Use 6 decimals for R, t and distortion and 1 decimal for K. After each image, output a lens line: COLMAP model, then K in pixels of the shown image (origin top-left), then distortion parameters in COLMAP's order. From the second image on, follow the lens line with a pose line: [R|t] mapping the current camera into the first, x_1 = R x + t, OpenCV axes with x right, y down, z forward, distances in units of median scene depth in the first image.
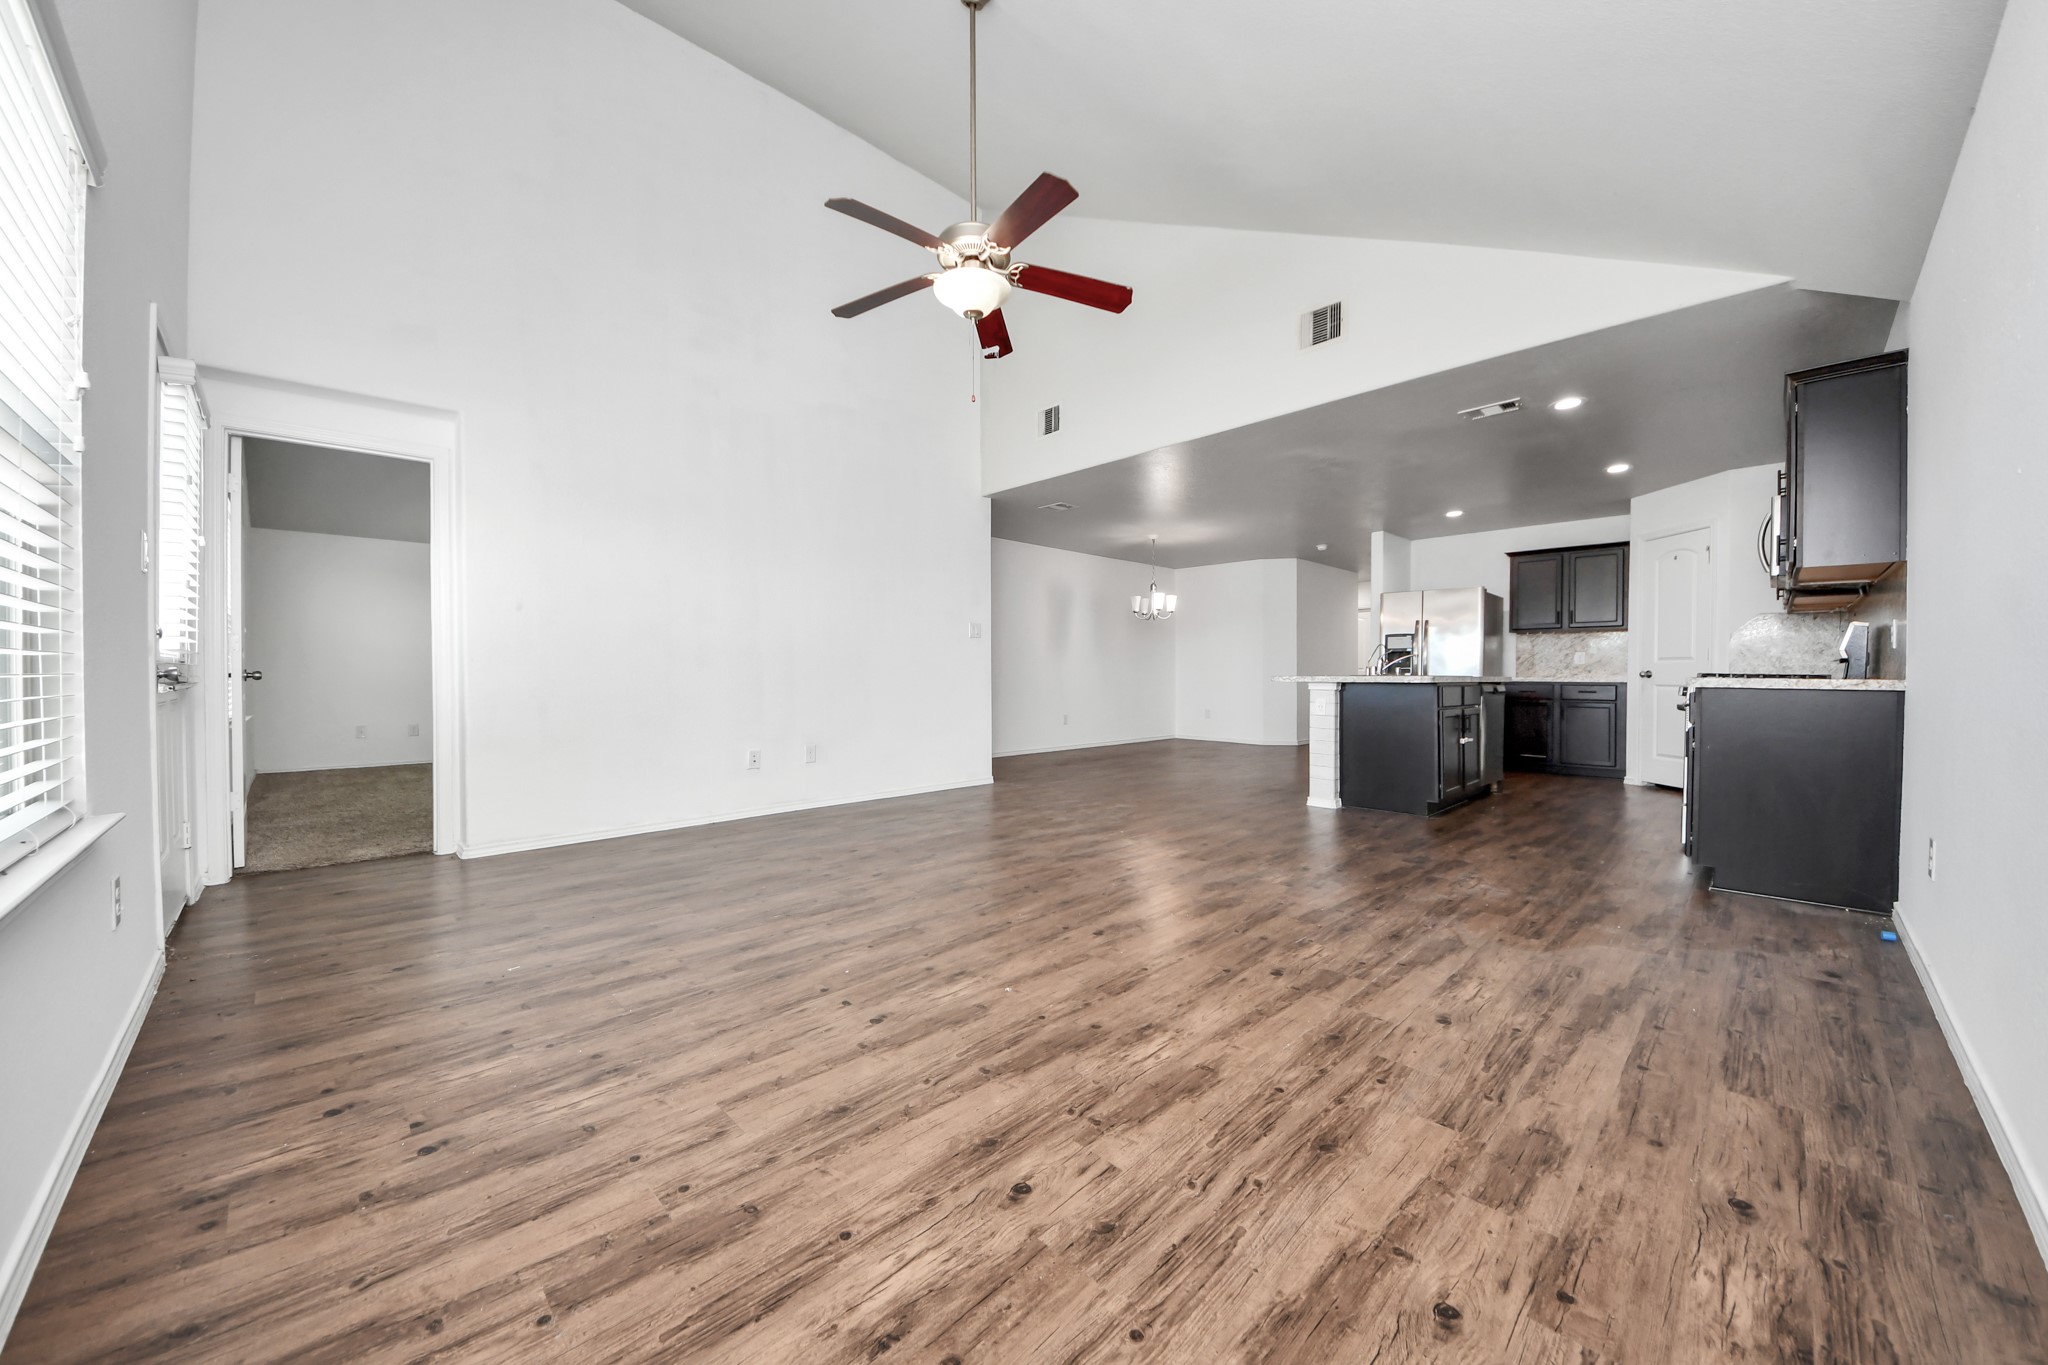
lens RADIAL K [[735.2, 0, 1026.8], [0, 735.2, 687.5], [0, 0, 1]] dist [0.032343, -0.012720]
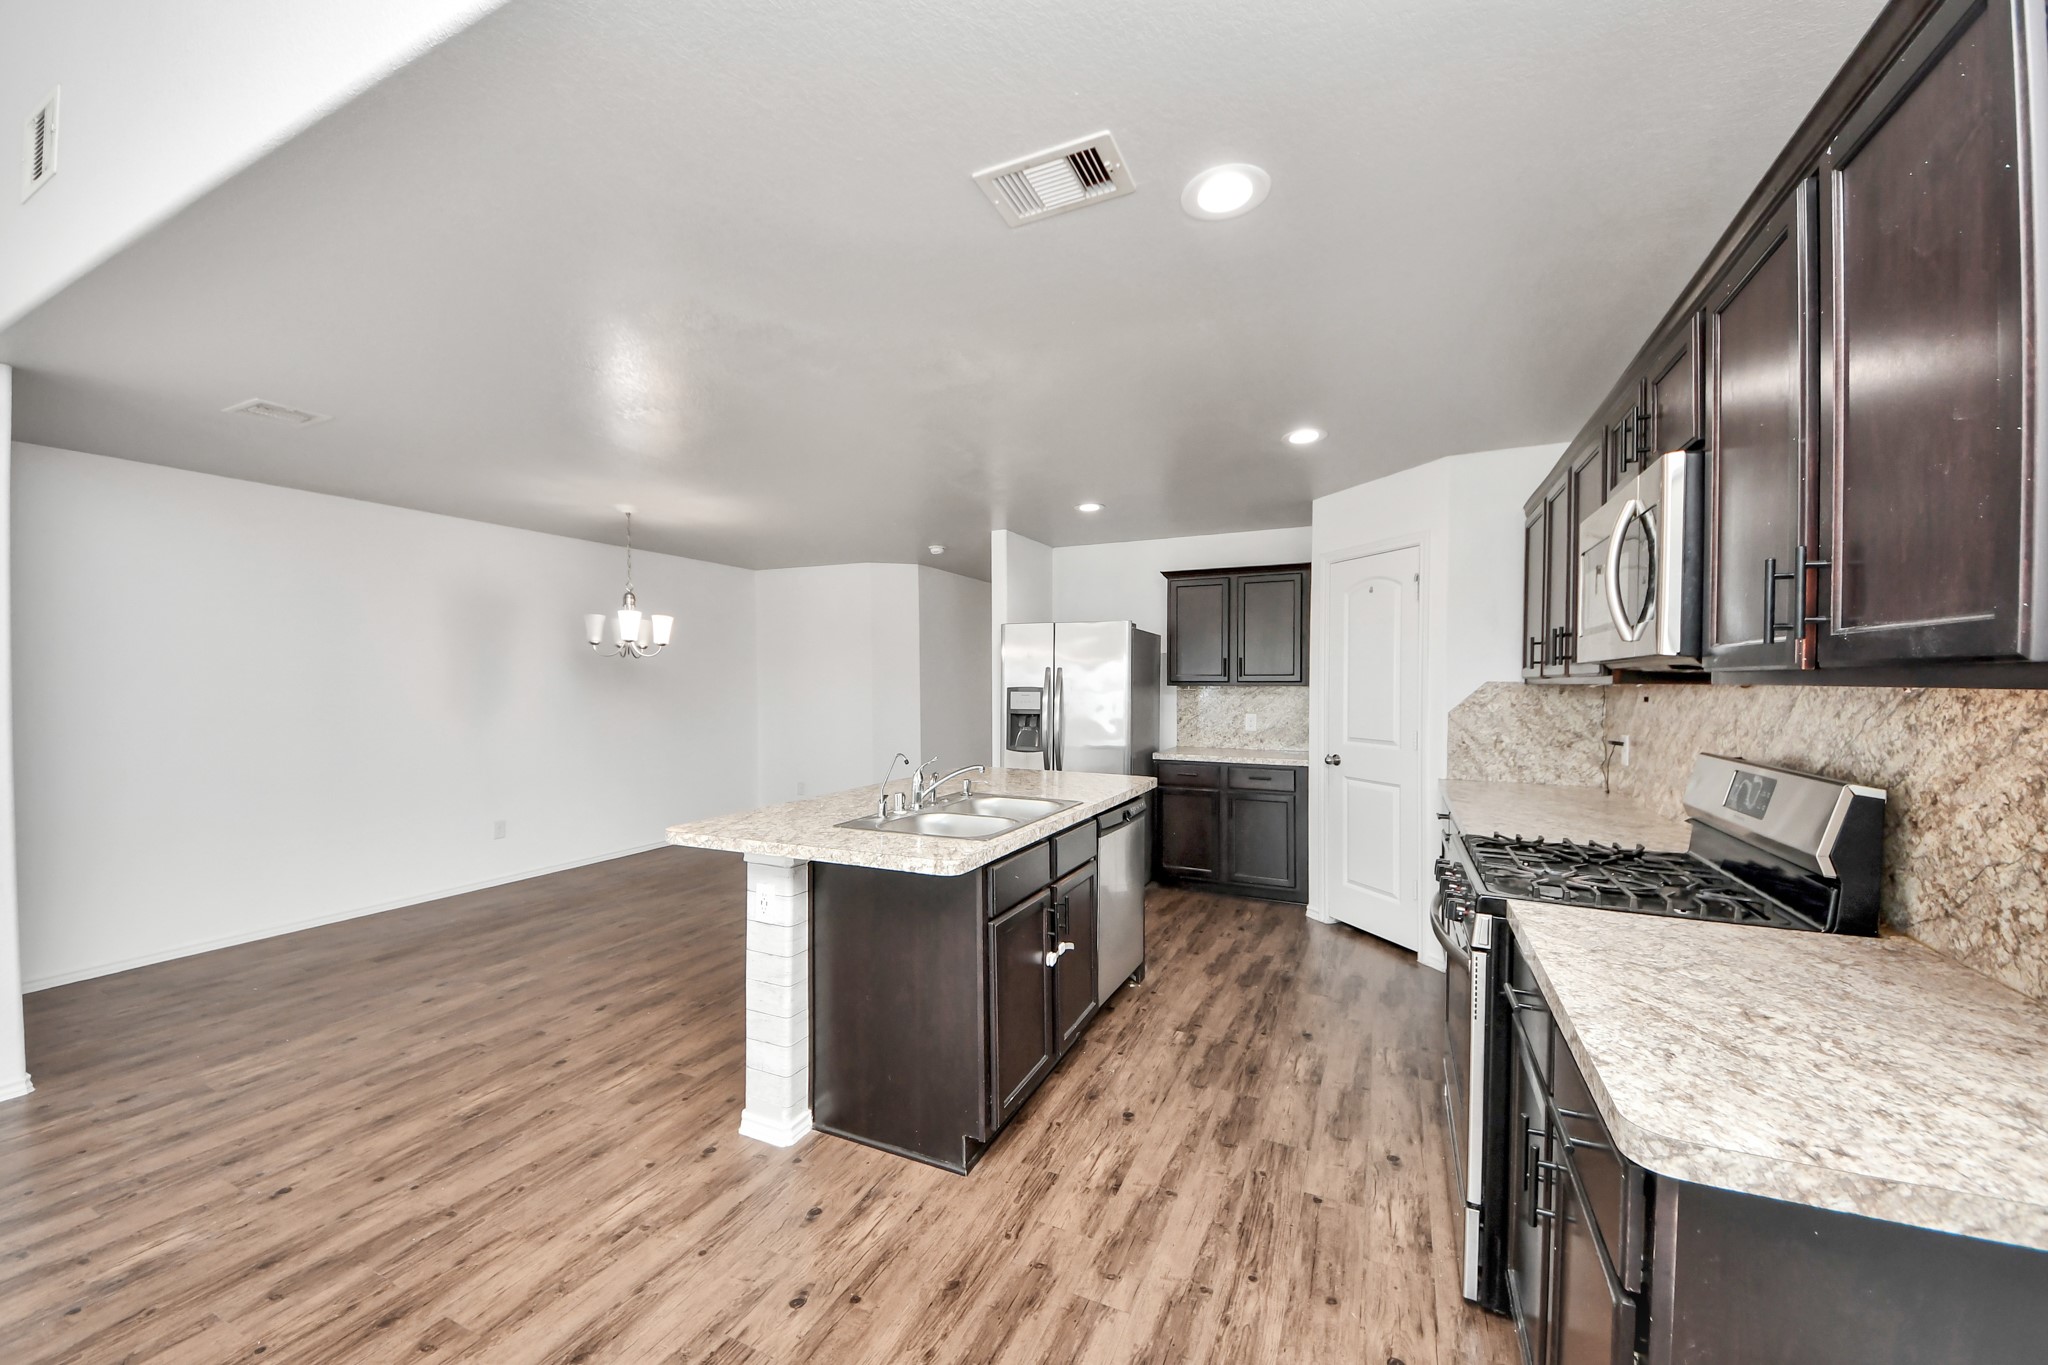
lens RADIAL K [[735.2, 0, 1026.8], [0, 735.2, 687.5], [0, 0, 1]] dist [0.032343, -0.012720]
pose [[0.940680, -0.005669, 0.339247, 0.412553], [0.007407, 0.999965, -0.003826, -0.100125], [-0.339214, 0.006112, 0.940689, 0.560824]]
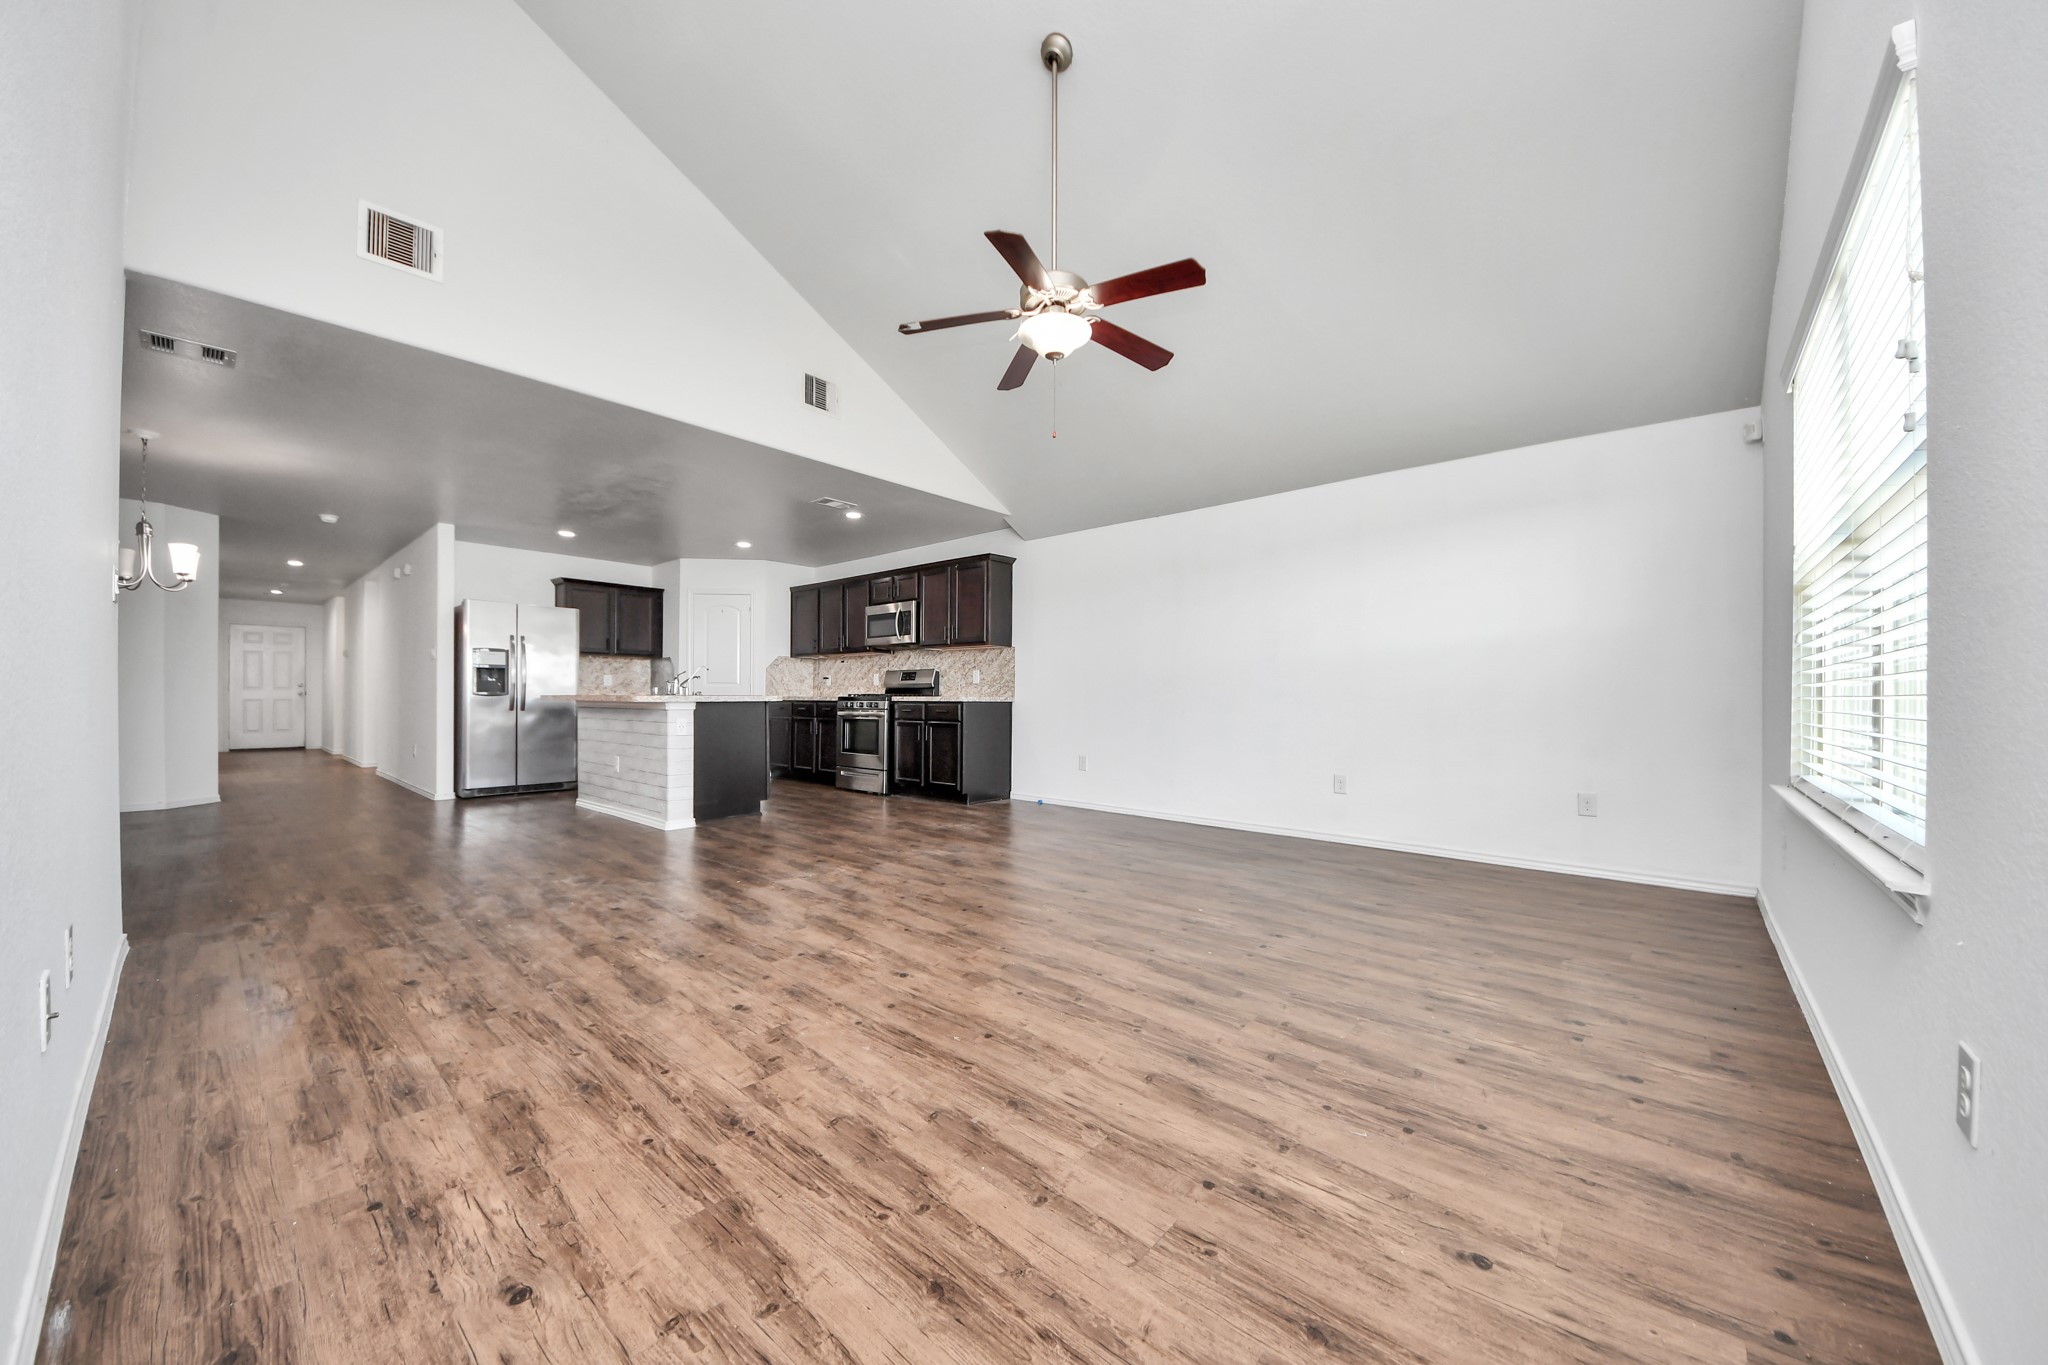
lens RADIAL K [[735.2, 0, 1026.8], [0, 735.2, 687.5], [0, 0, 1]] dist [0.032343, -0.012720]
pose [[-0.092815, 0.012918, 0.995600, -0.639780], [0.017259, 0.999786, -0.011363, -0.007342], [-0.995534, 0.016128, -0.093018, 0.651853]]
